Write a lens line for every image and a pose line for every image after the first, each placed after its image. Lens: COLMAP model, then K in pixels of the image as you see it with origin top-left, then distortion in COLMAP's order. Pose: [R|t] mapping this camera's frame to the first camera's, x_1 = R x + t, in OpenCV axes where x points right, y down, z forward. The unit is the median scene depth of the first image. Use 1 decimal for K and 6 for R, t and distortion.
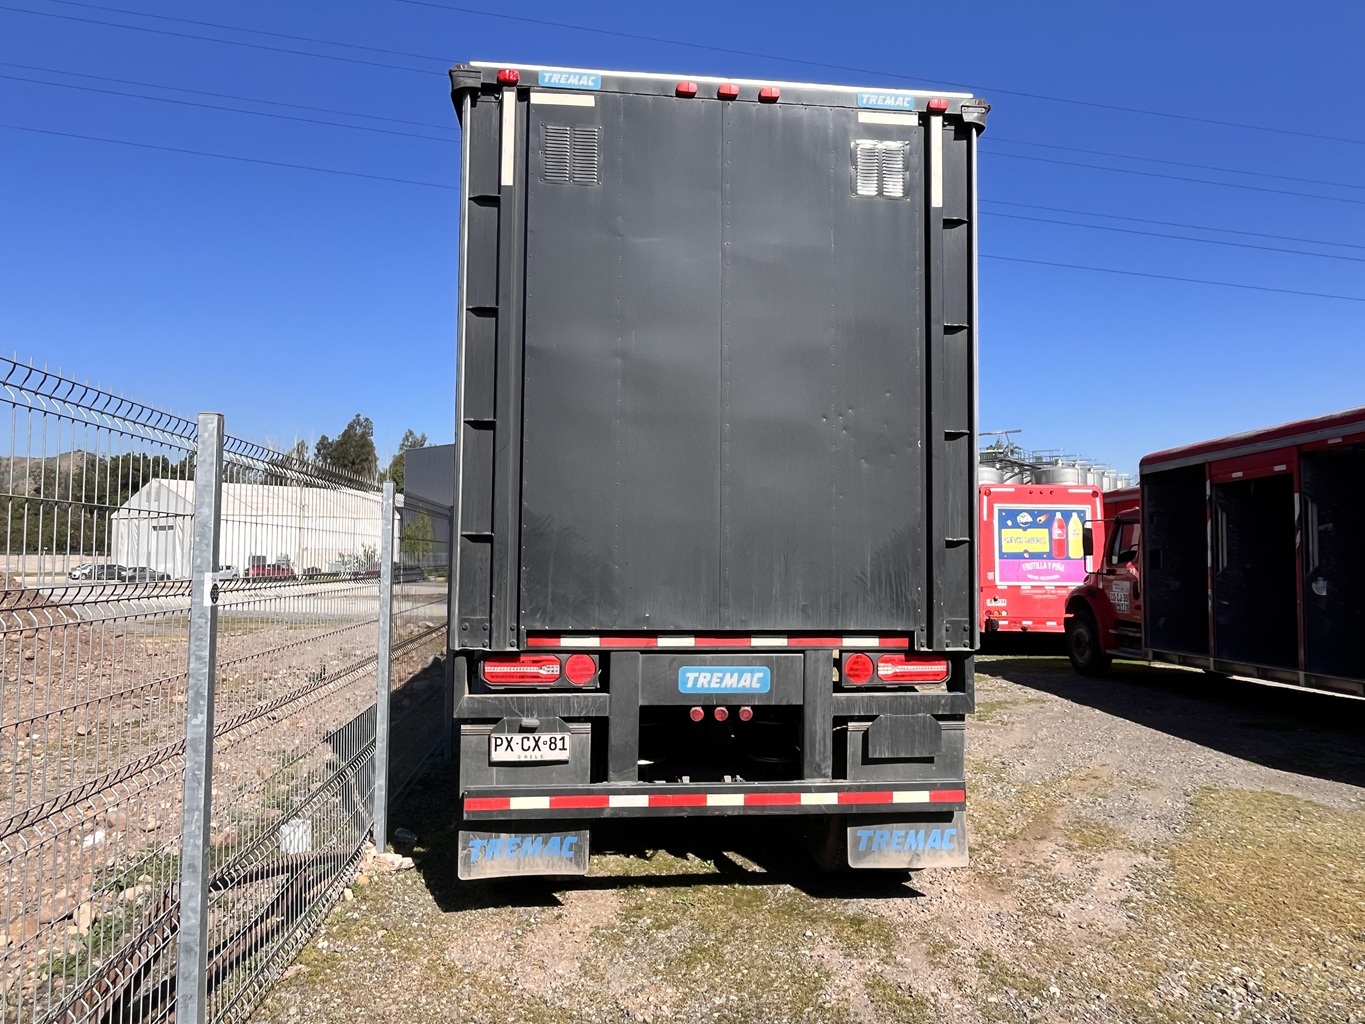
lens RADIAL K [[891.5, 0, 684.8], [0, 891.5, 503.7], [0, 0, 1]] dist [-0.003564, -0.000260]
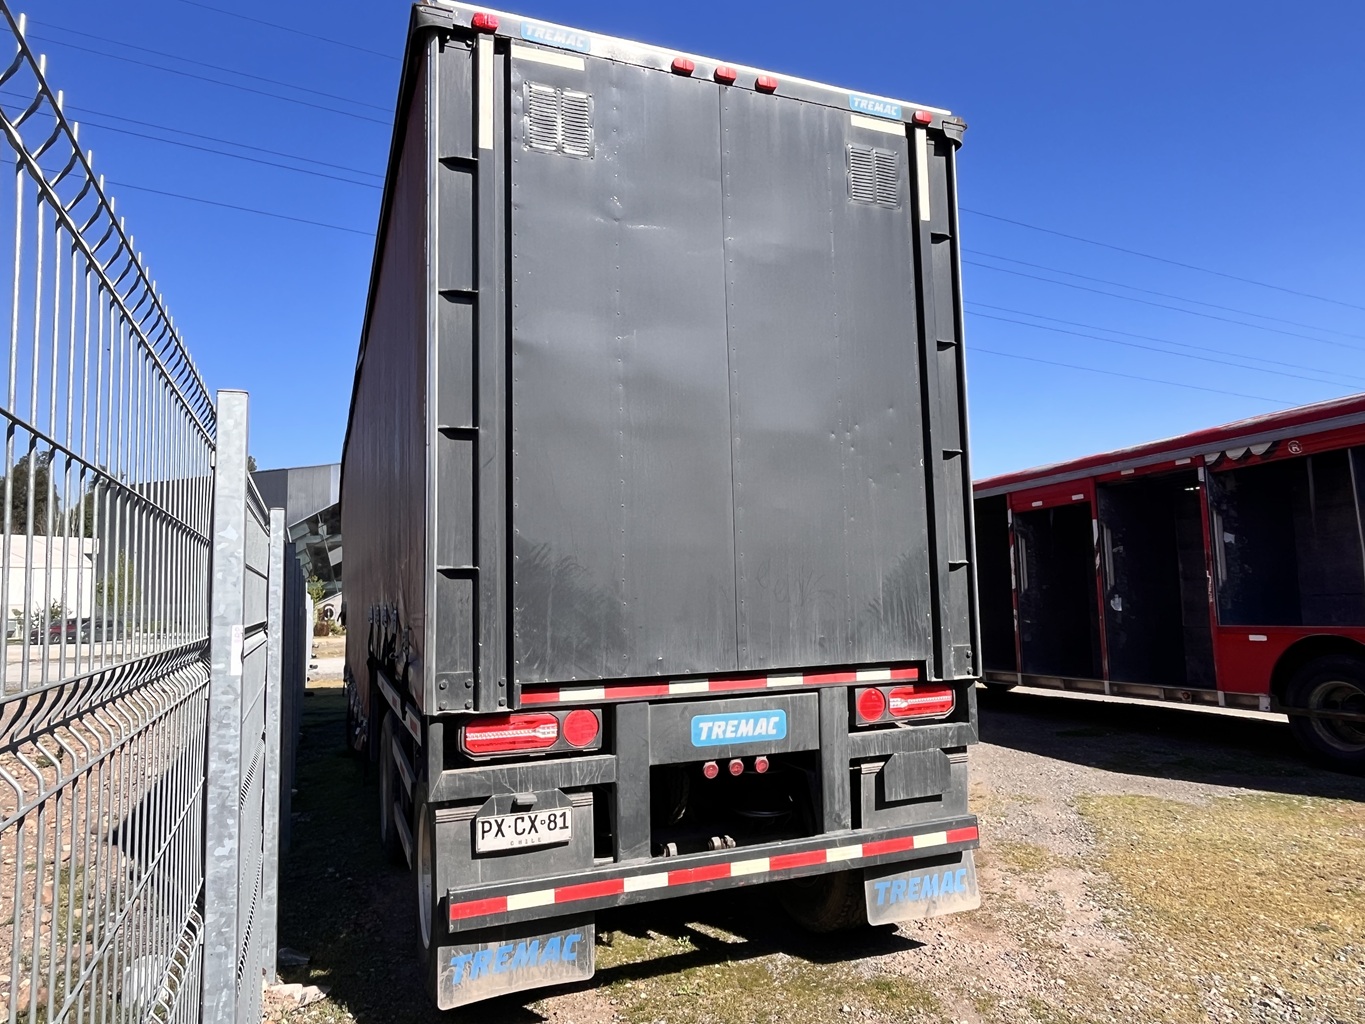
lens RADIAL K [[891.5, 0, 680.0], [0, 891.5, 501.6], [0, 0, 1]] dist [-0.003564, -0.000260]
pose [[0.960205, -0.003759, 0.279271, -0.254438], [0.016638, 0.998904, -0.043757, 0.012110], [-0.278801, 0.046662, 0.959215, 0.161628]]
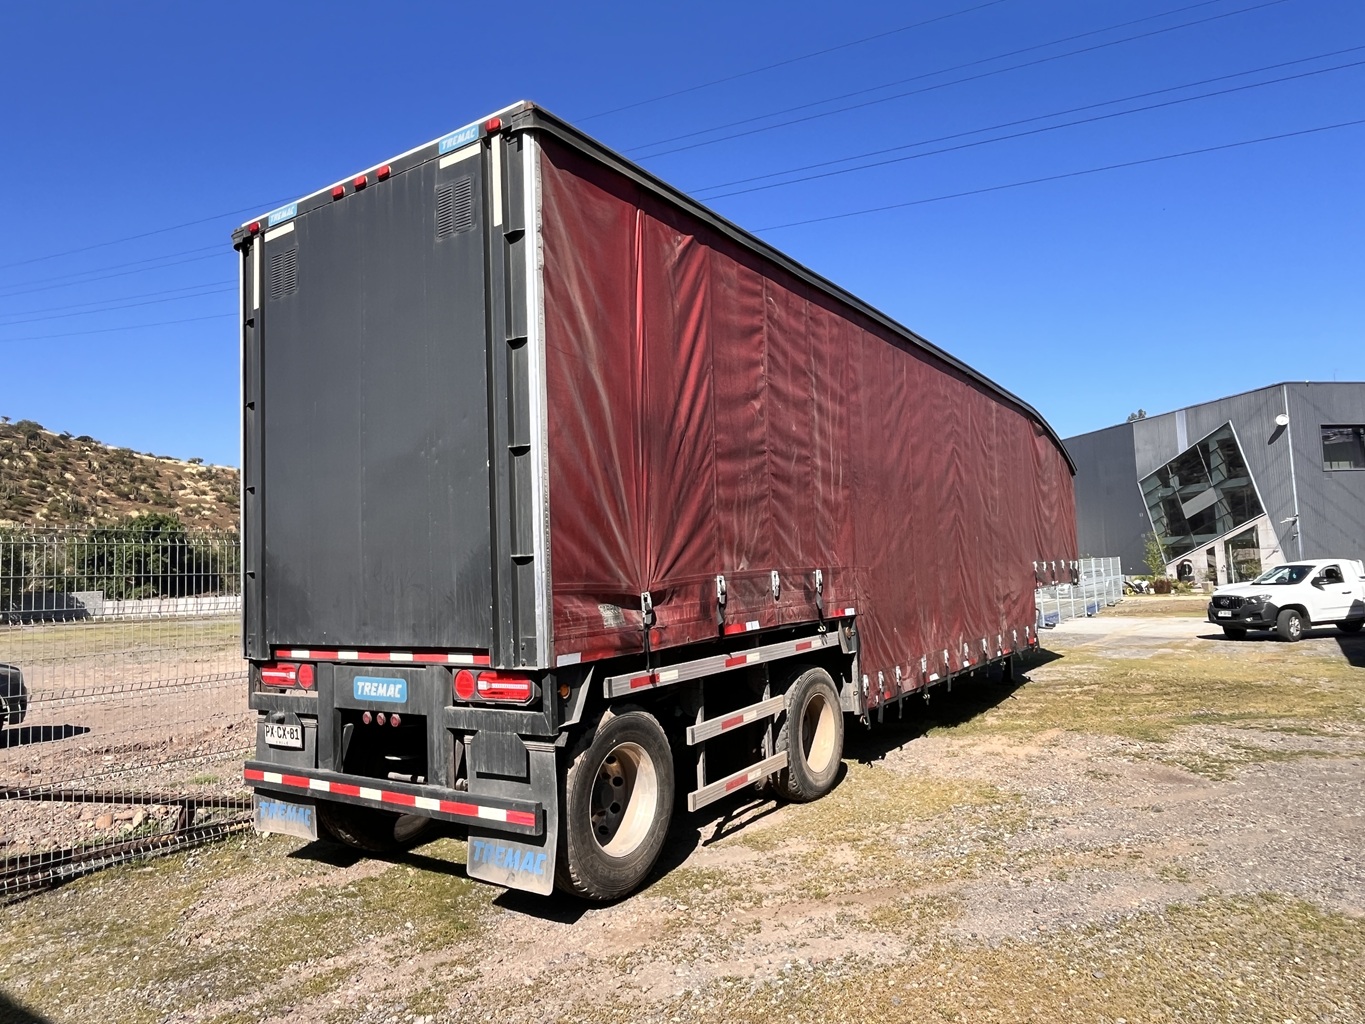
lens RADIAL K [[891.5, 0, 682.9], [0, 891.5, 505.5], [0, 0, 1]] dist [-0.003564, -0.000260]
pose [[0.771616, -0.088819, -0.629857, 1.080772], [0.081978, 0.995831, -0.039998, 0.039216], [0.630783, -0.020771, 0.775681, 0.358219]]
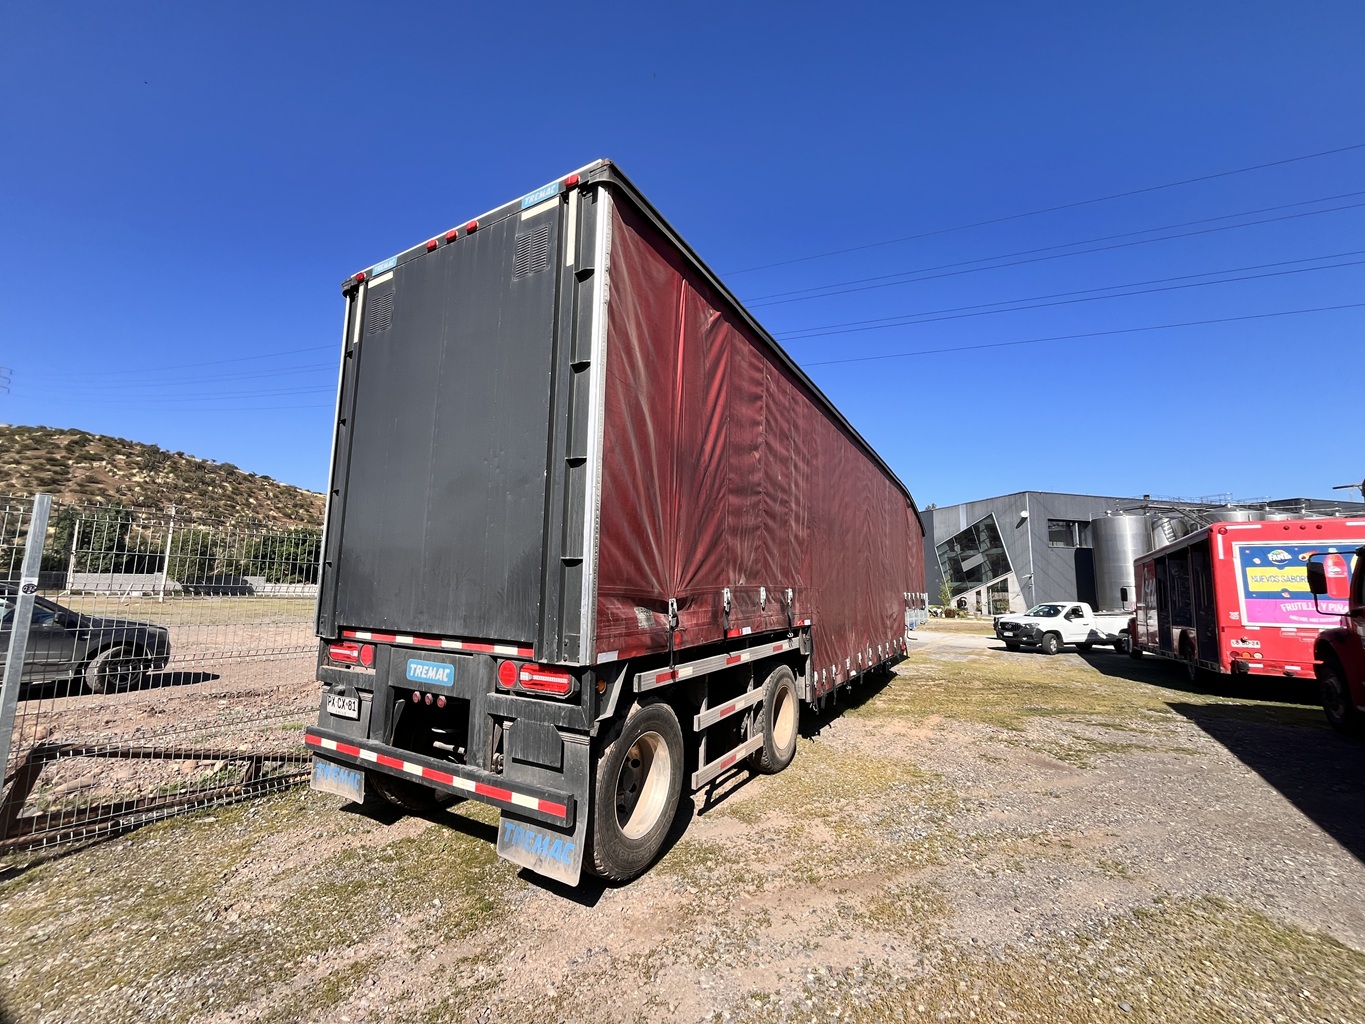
lens RADIAL K [[555.6, 0, 678.7], [0, 555.6, 515.7], [0, 0, 1]] dist [-0.004158, 0.000671]
pose [[0.808510, -0.071391, -0.584136, 0.810449], [0.021823, 0.995569, -0.091470, 0.053615], [0.588078, 0.061207, 0.806485, 0.547782]]
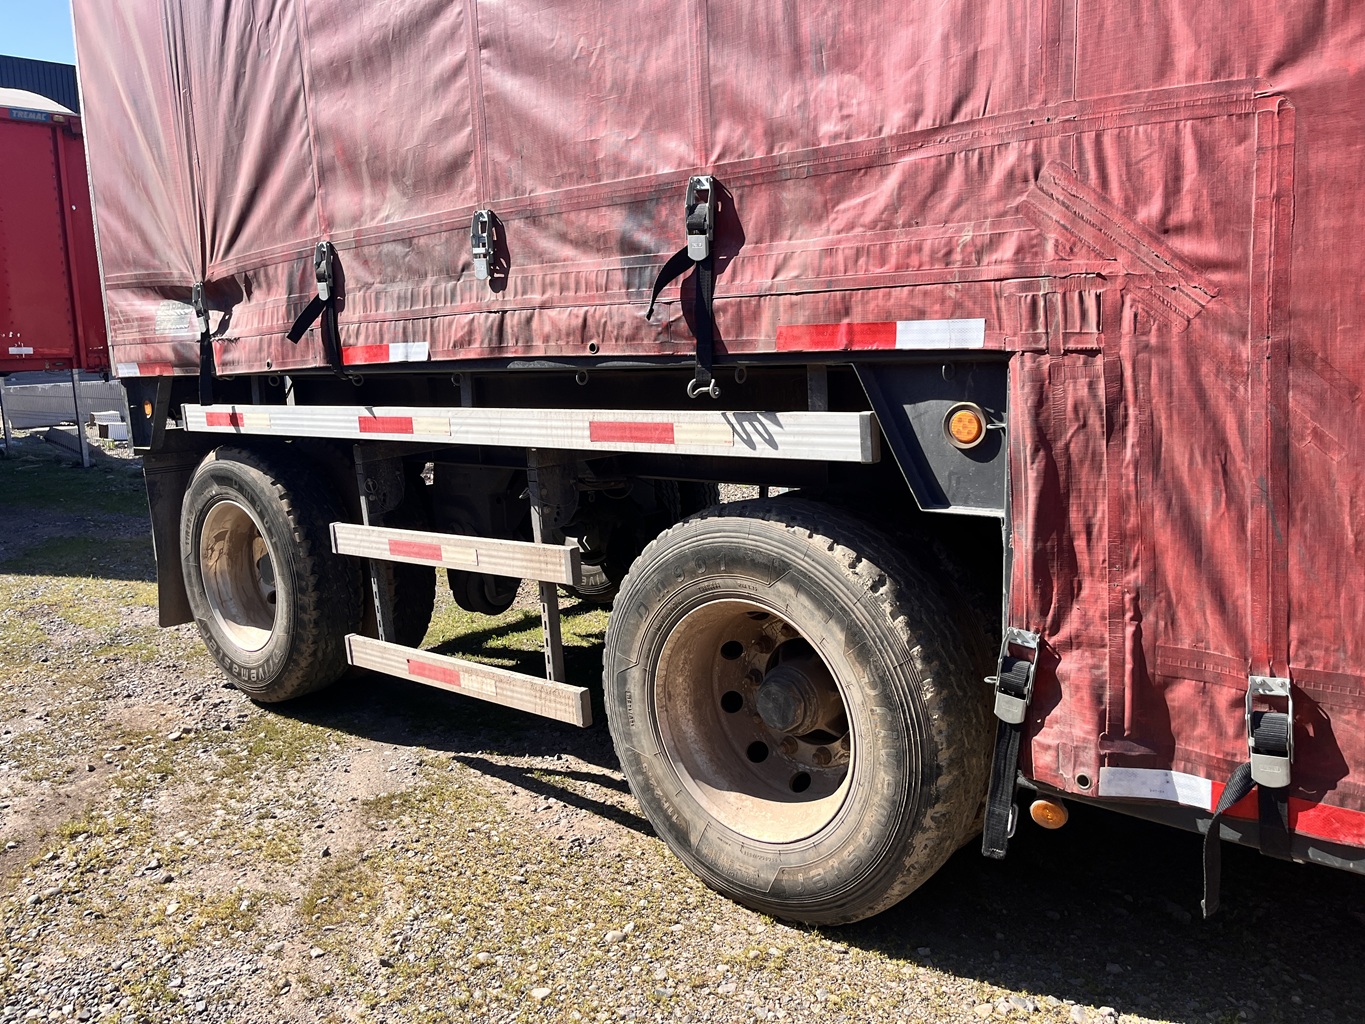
lens RADIAL K [[1040.1, 0, 684.0], [0, 1040.1, 510.6], [0, 0, 1]] dist [0.056147, -0.076278]
pose [[-0.718645, 0.128227, -0.683452, 0.641621], [0.067869, 0.991093, 0.114582, 0.213269], [0.692057, 0.035958, -0.720947, 2.102641]]
